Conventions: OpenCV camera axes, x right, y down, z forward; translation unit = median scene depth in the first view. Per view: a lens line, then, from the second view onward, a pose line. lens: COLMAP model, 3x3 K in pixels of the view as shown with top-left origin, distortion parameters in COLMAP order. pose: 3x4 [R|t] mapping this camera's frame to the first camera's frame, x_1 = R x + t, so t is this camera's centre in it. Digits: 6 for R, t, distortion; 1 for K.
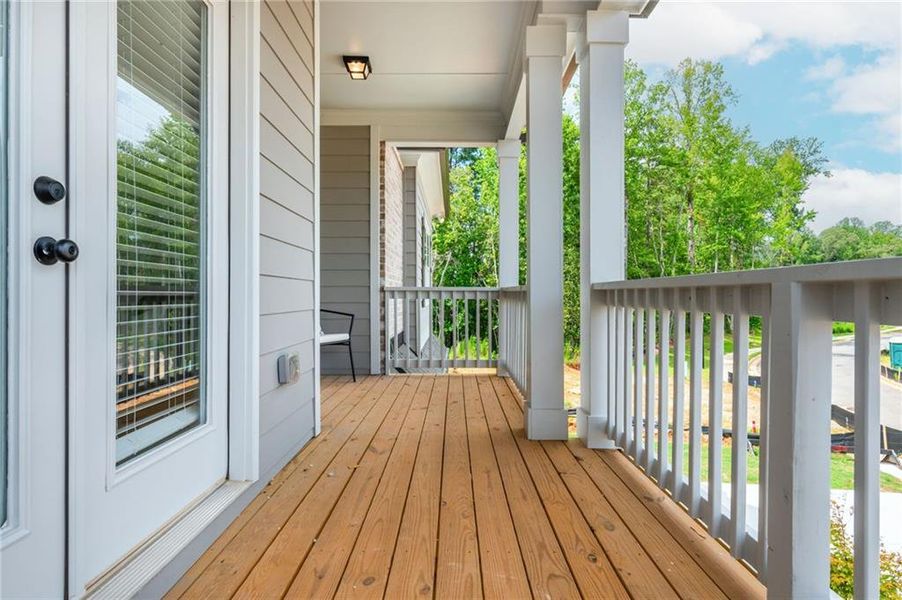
lens RADIAL K [[458.3, 0, 447.4], [0, 458.3, 293.8], [0, 0, 1]] dist [-0.001271, -0.000997]
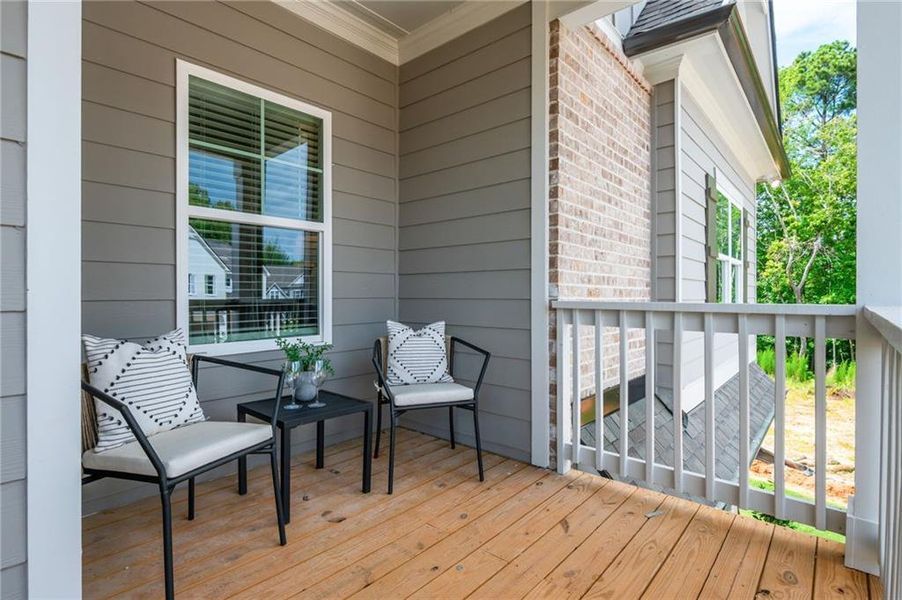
lens RADIAL K [[439.4, 0, 441.0], [0, 439.4, 298.0], [0, 0, 1]] dist [0.001718, -0.015232]
pose [[0.746977, 0.003951, -0.664838, 0.094247], [0.001774, 0.999967, 0.007935, -0.022168], [0.664847, -0.007107, 0.746946, 0.541468]]
